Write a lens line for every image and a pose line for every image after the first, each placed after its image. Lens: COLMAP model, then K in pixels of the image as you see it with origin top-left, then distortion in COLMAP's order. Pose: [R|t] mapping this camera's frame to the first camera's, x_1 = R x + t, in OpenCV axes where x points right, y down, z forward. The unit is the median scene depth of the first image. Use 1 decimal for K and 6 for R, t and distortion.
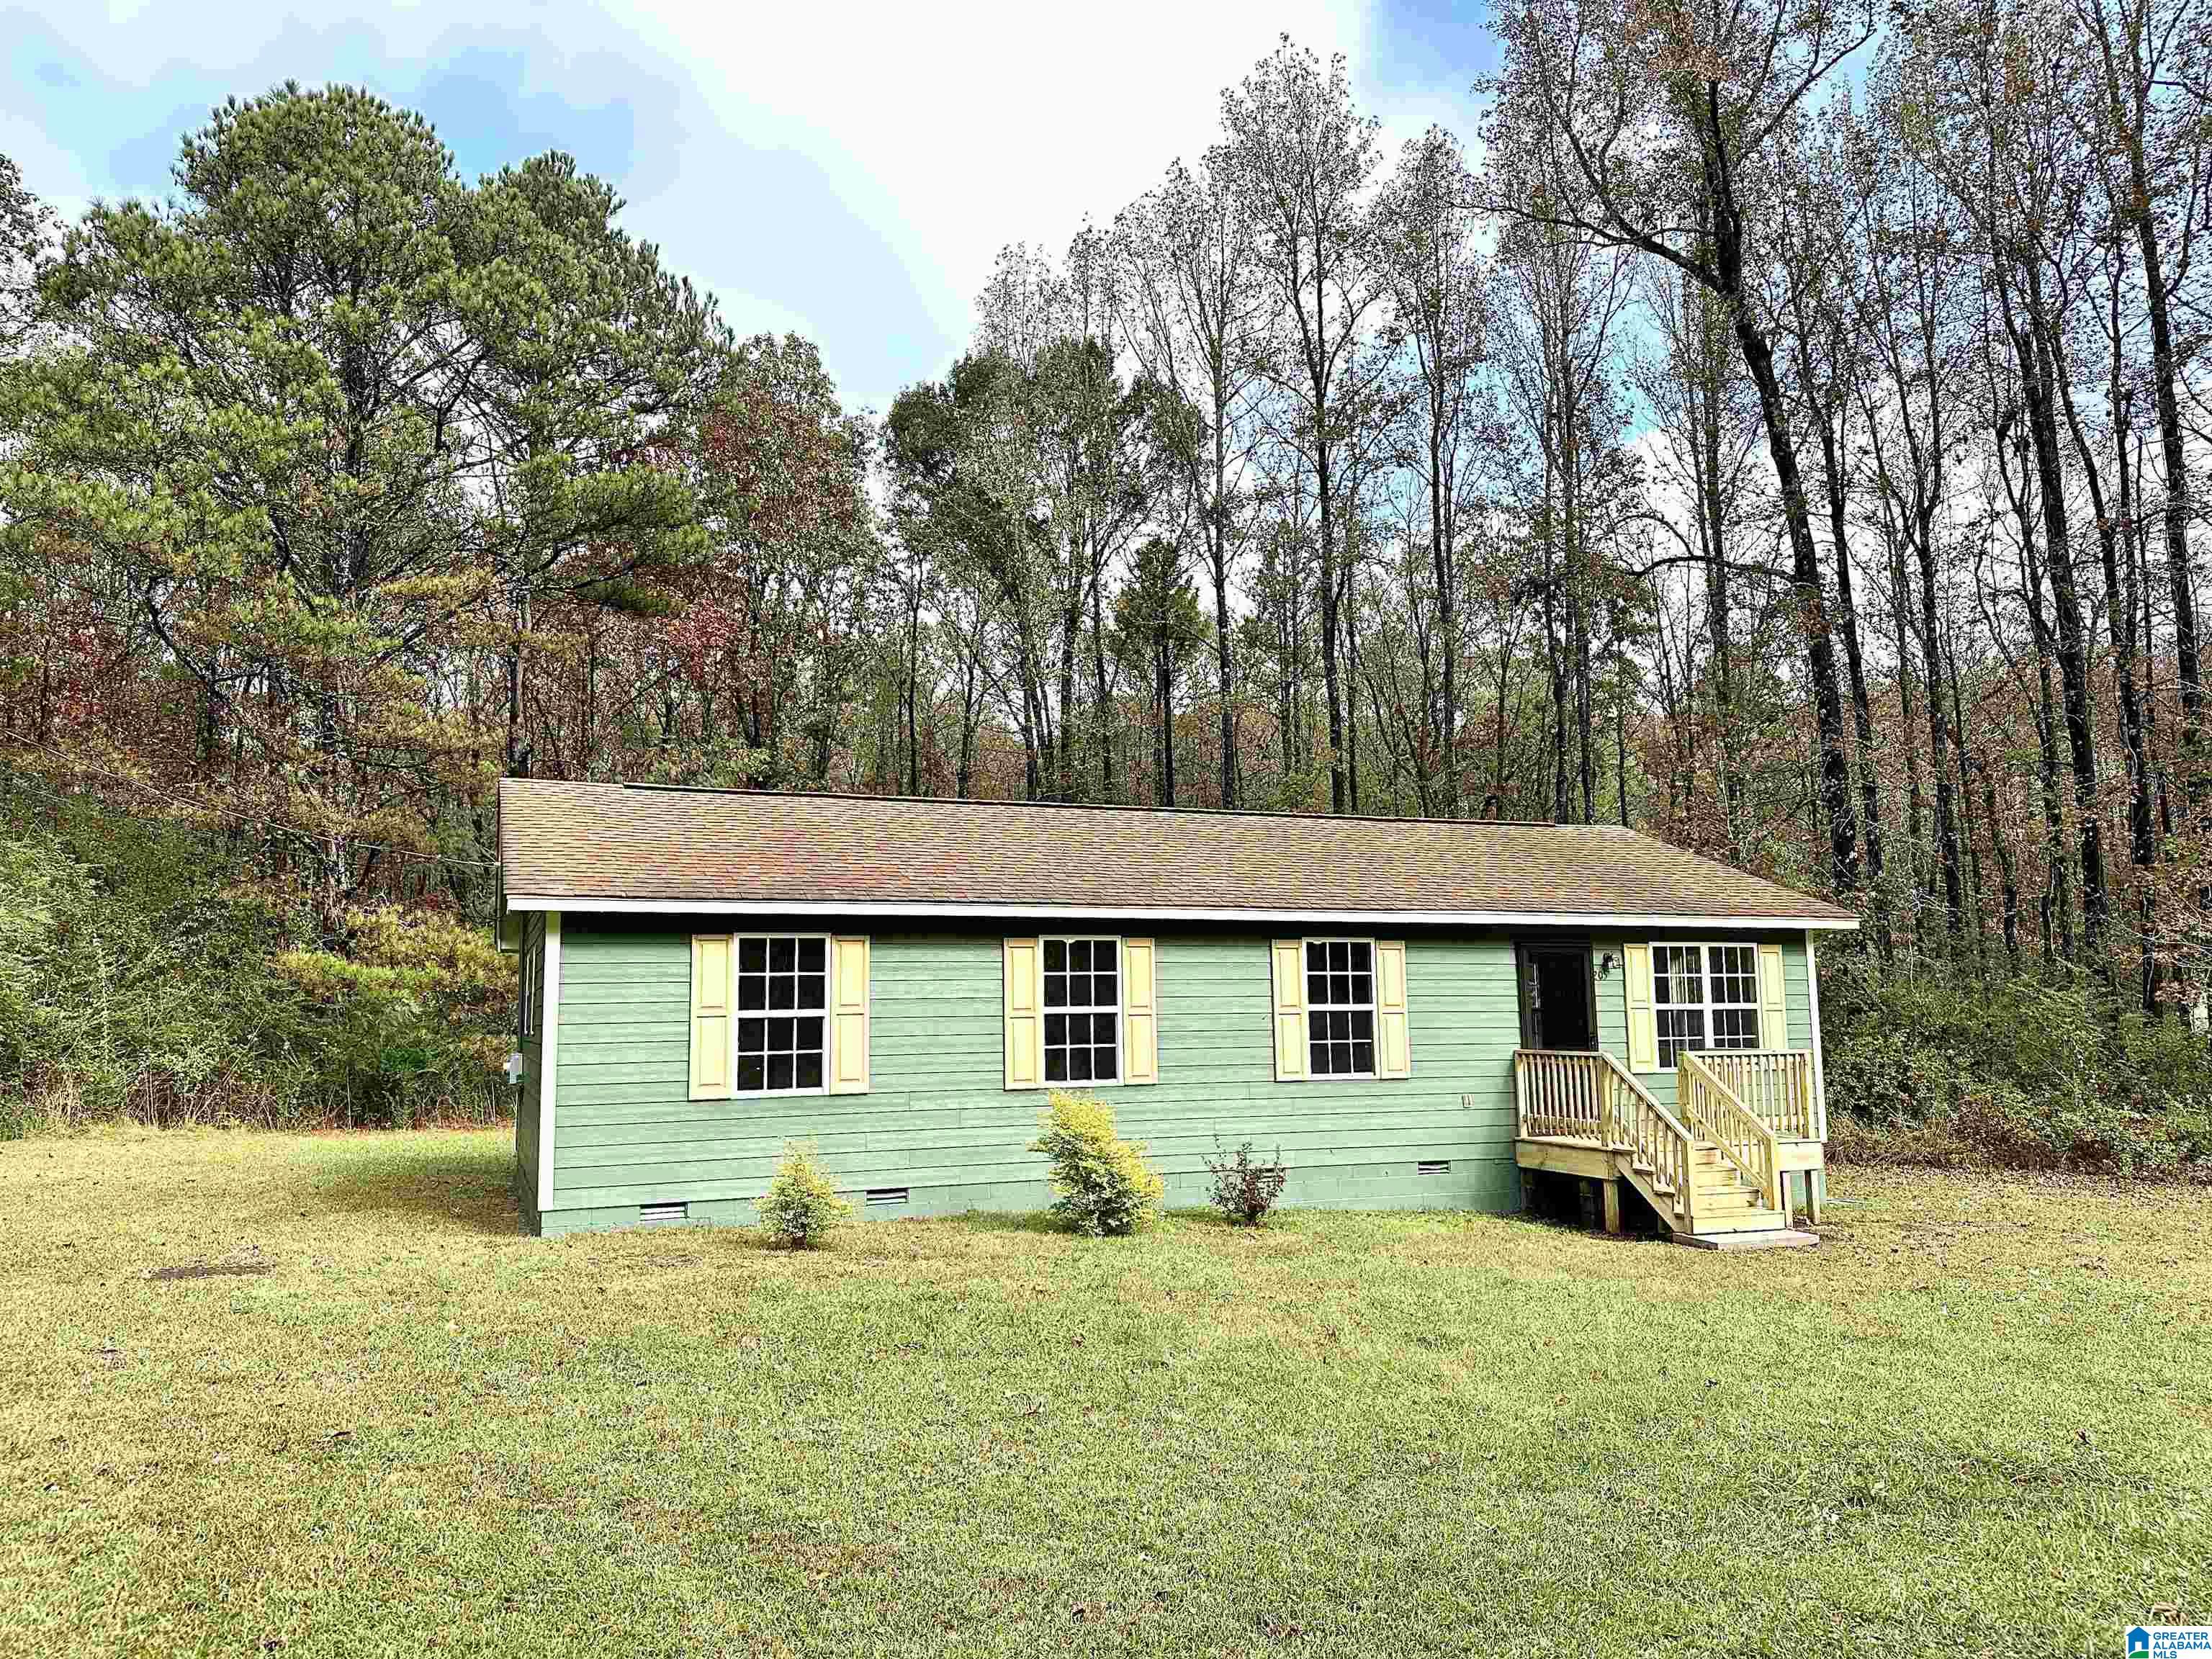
lens RADIAL K [[1550.3, 0, 1084.0], [0, 1550.3, 840.0], [0, 0, 1]] dist [0.050433, -0.052593]
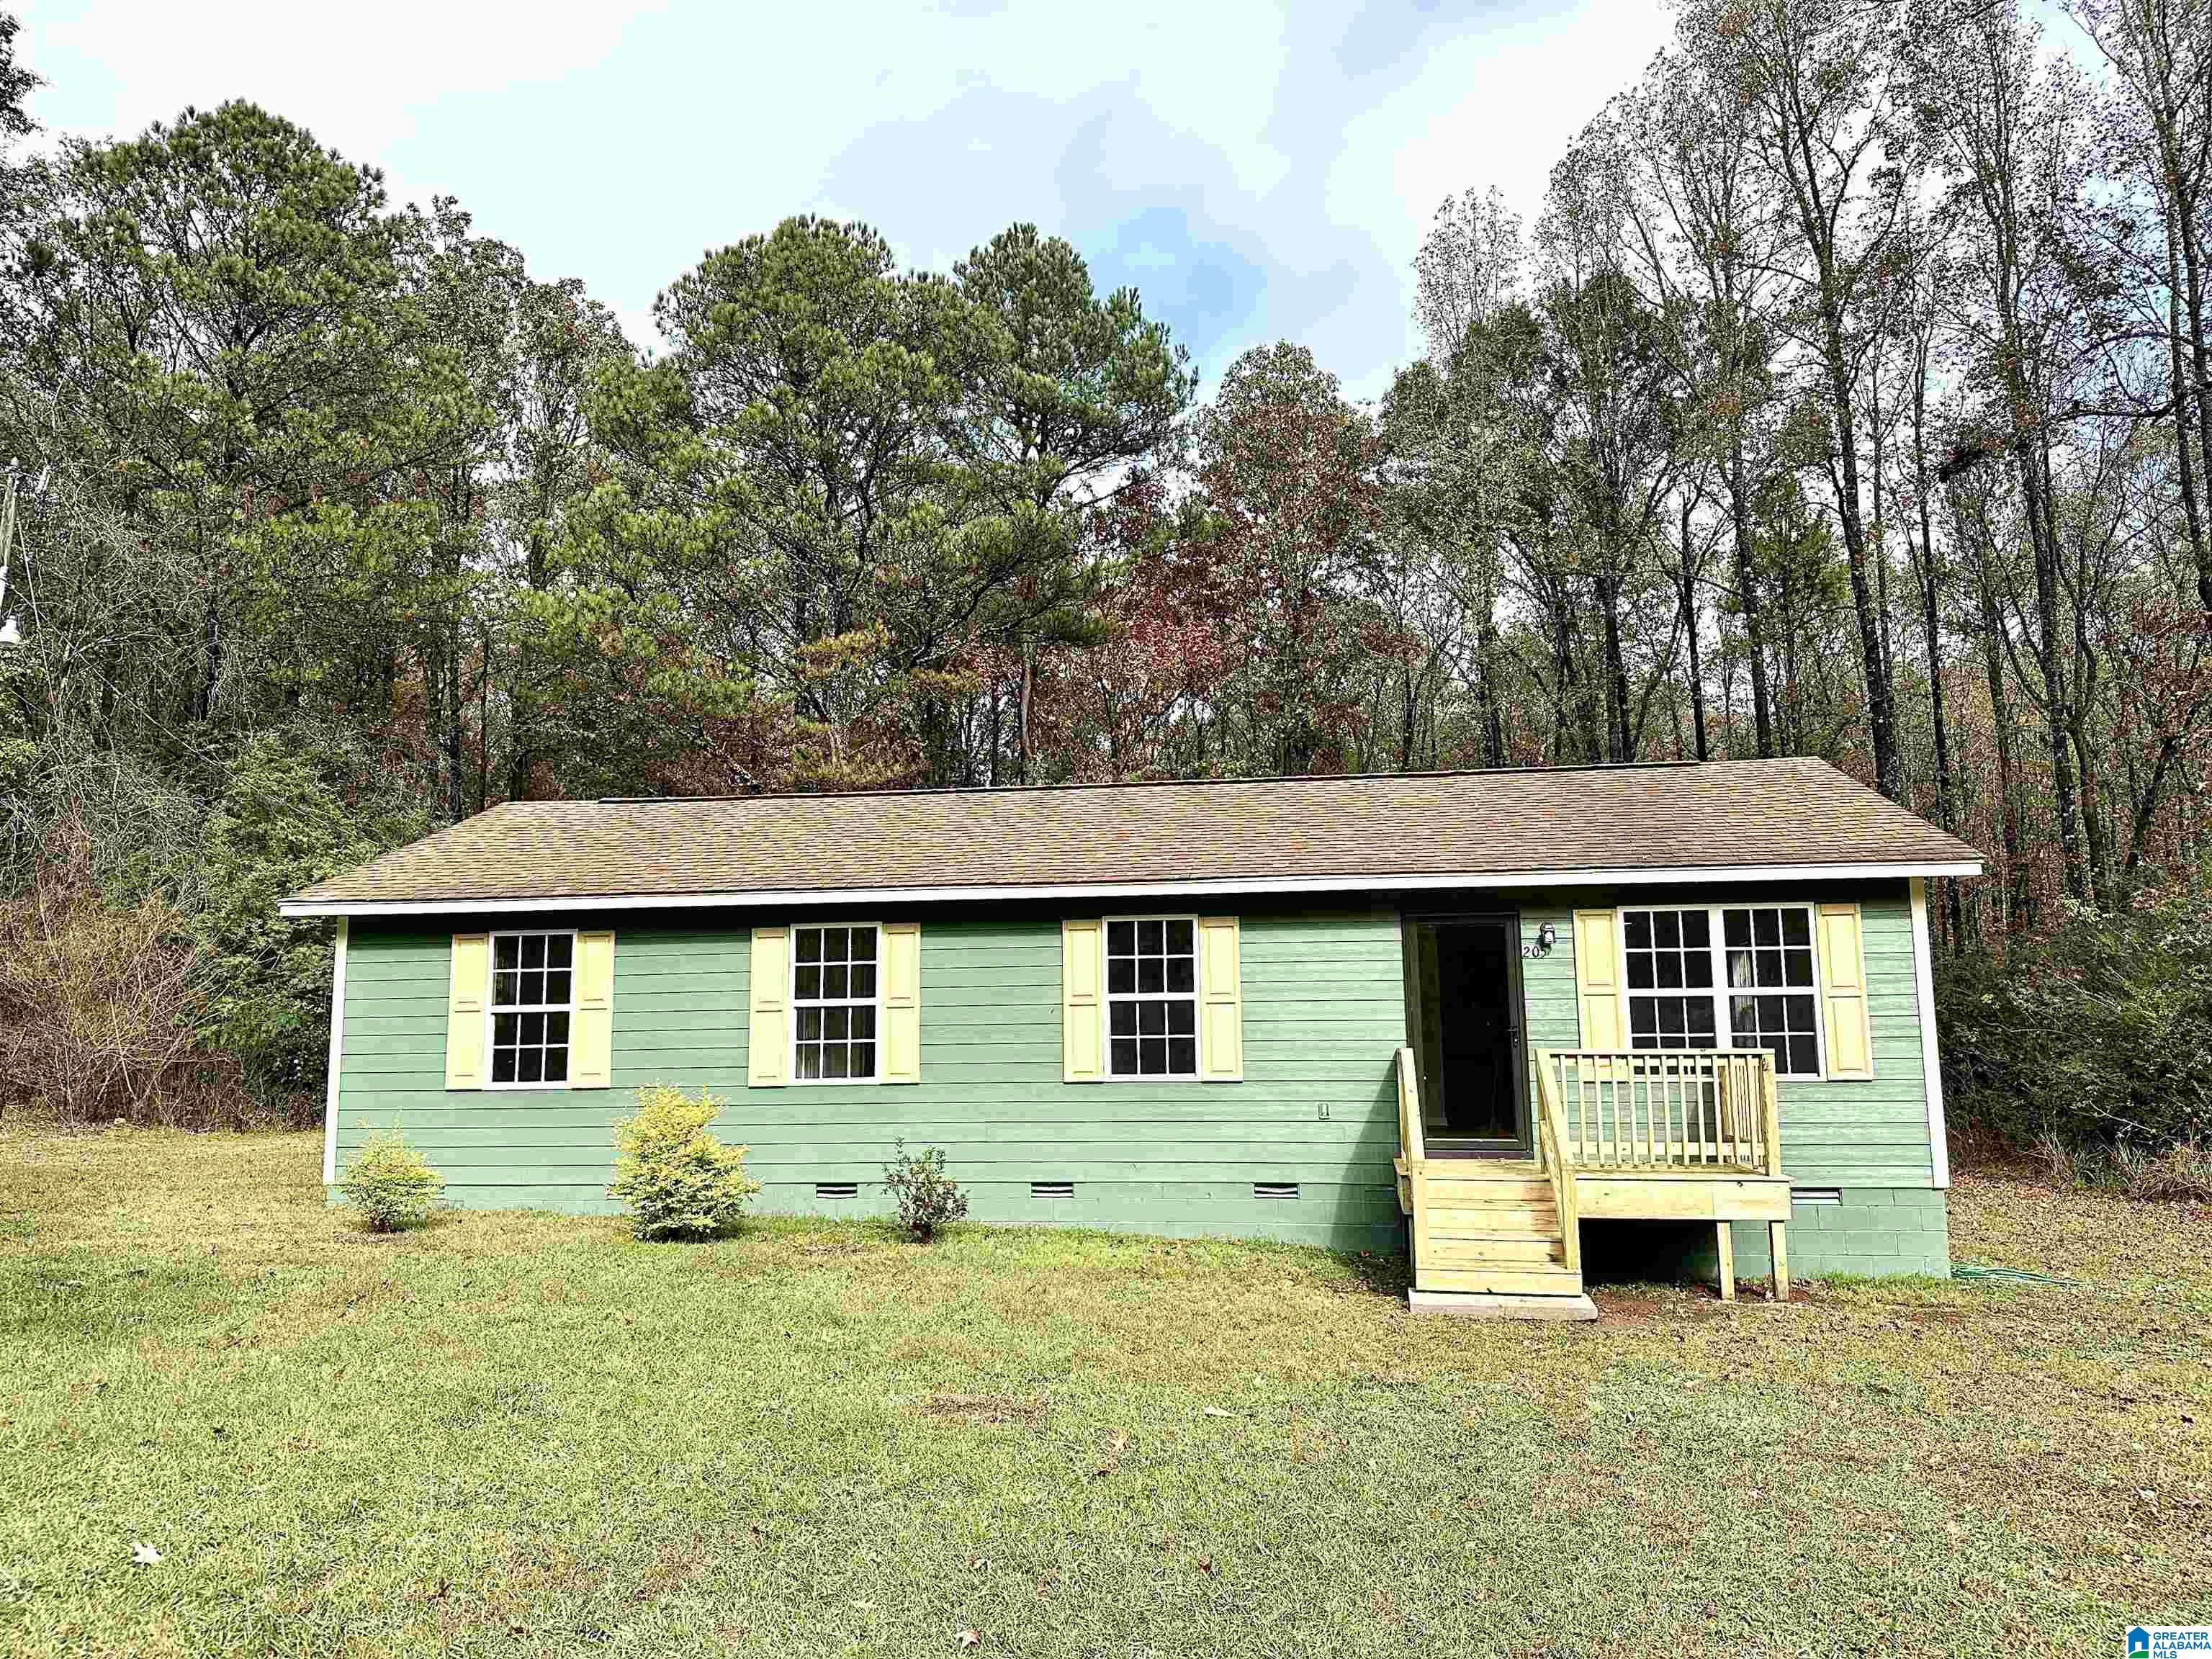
lens RADIAL K [[1550.3, 0, 1089.6], [0, 1550.3, 815.4], [0, 0, 1]] dist [0.050433, -0.052593]
pose [[0.871210, -0.061382, -0.487058, 0.531562], [0.060652, 0.998009, -0.017286, 0.020081], [0.487150, -0.014481, 0.873198, 0.230774]]
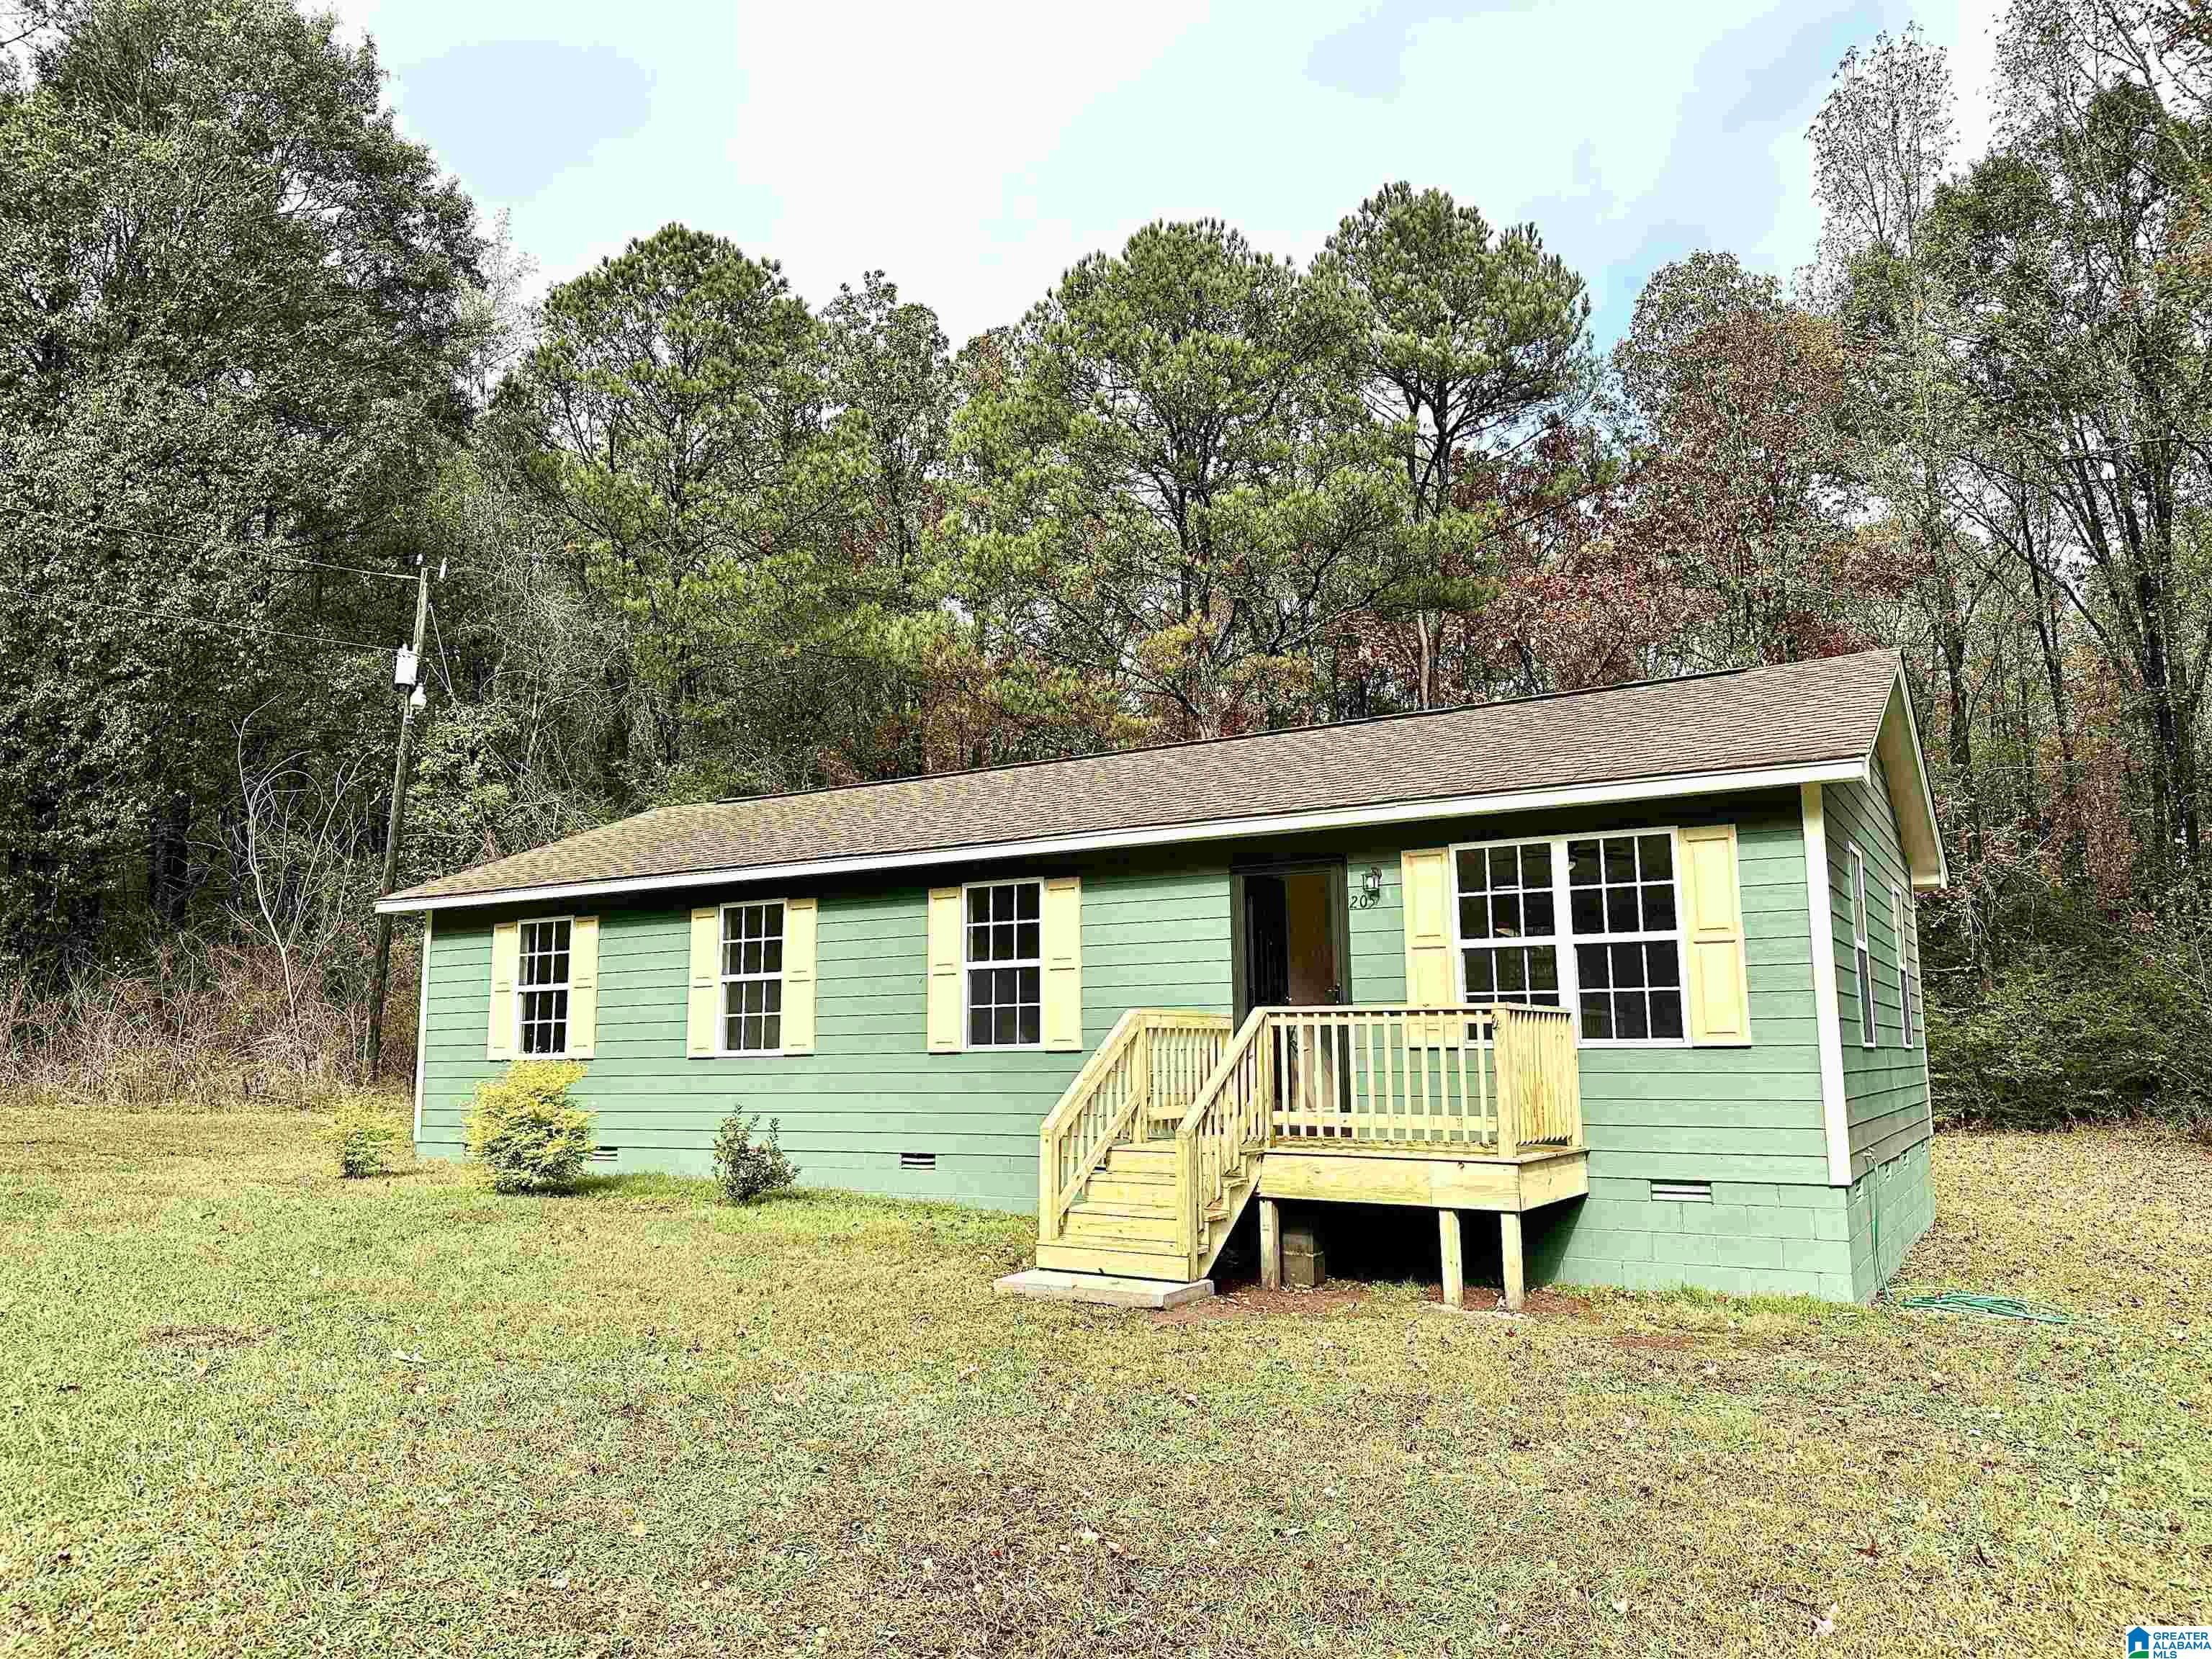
lens RADIAL K [[1550.3, 0, 1123.7], [0, 1550.3, 816.3], [0, 0, 1]] dist [0.050433, -0.052593]
pose [[0.611199, -0.106623, -0.784262, 0.817893], [0.107328, 0.992897, -0.051345, 0.075609], [0.784166, -0.052791, 0.618301, 0.522135]]
